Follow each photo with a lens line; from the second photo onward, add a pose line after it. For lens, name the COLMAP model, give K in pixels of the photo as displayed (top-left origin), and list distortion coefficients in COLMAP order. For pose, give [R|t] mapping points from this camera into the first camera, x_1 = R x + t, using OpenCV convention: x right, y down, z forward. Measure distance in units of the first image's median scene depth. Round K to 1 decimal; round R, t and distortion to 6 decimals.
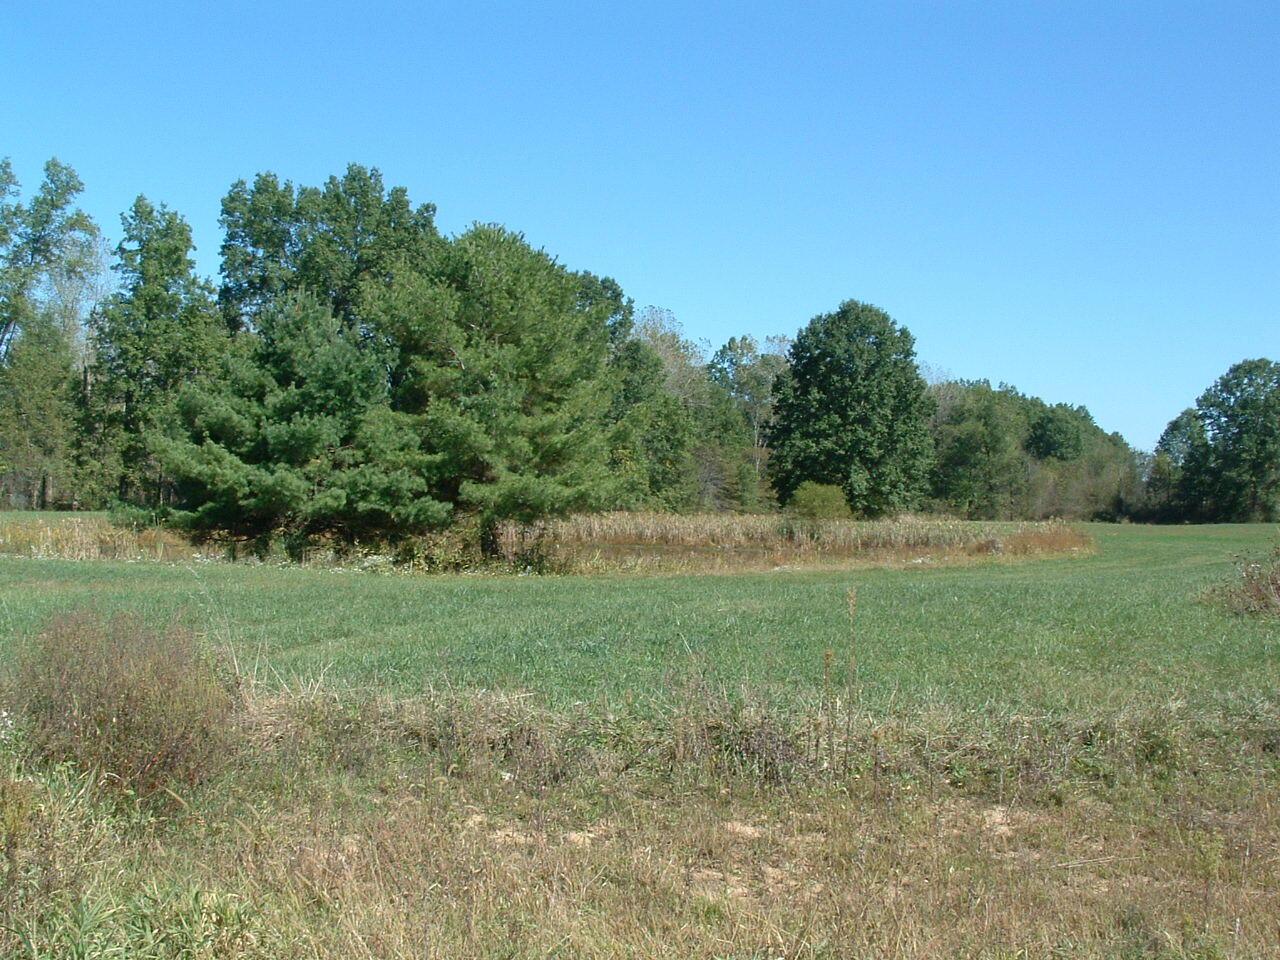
lens RADIAL K [[1530.5, 0, 651.4], [0, 1530.5, 480.4], [0, 0, 1]] dist [-0.168146, 0.000000]
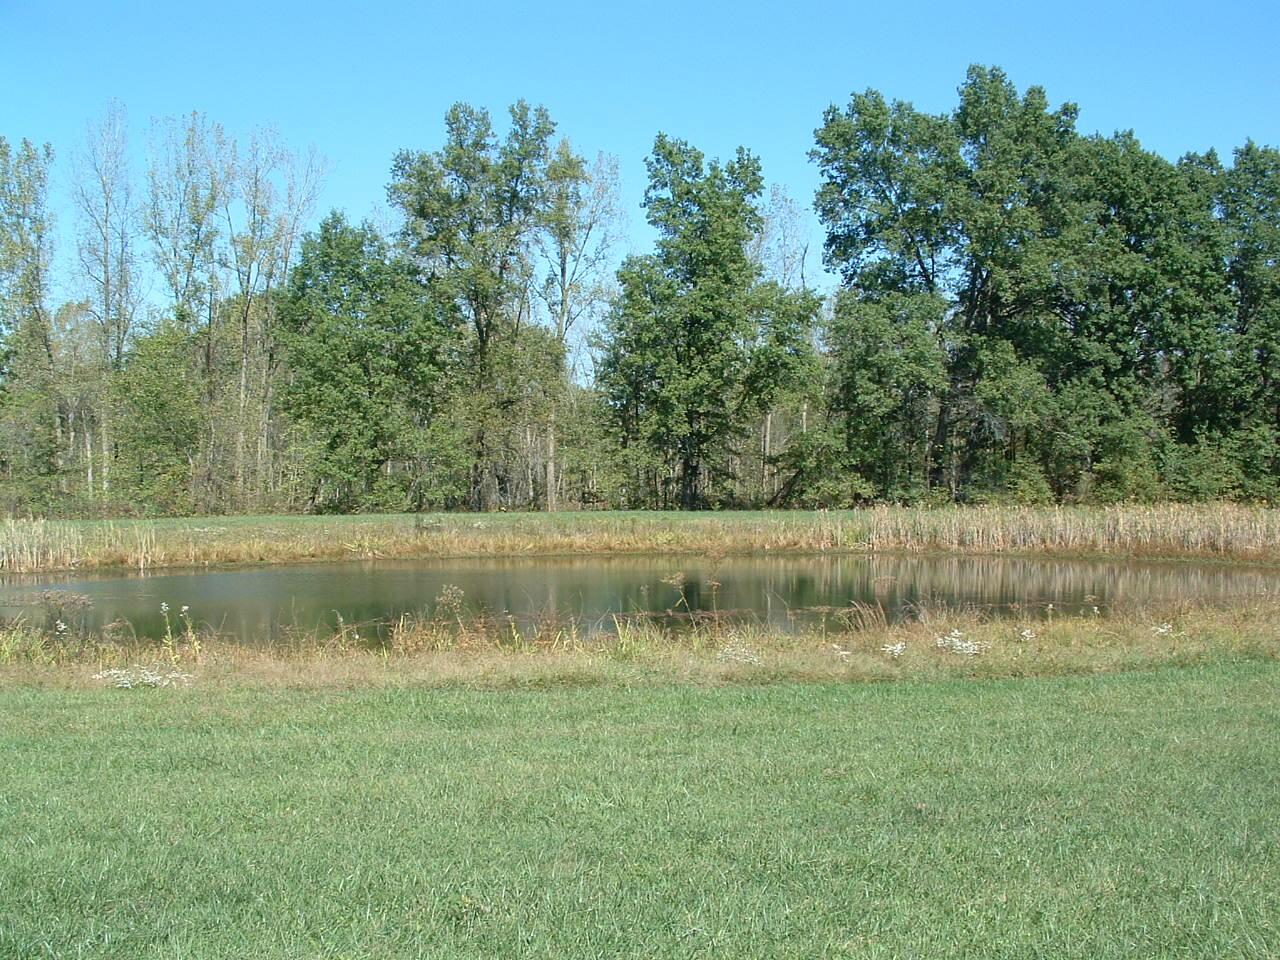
lens RADIAL K [[1530.5, 0, 650.3], [0, 1530.5, 469.7], [0, 0, 1]] dist [-0.168146, 0.000000]
pose [[0.792140, -0.023973, -0.609868, 0.134947], [0.023582, 0.999684, -0.008666, 0.004331], [0.609884, -0.007517, 0.792455, 0.255757]]
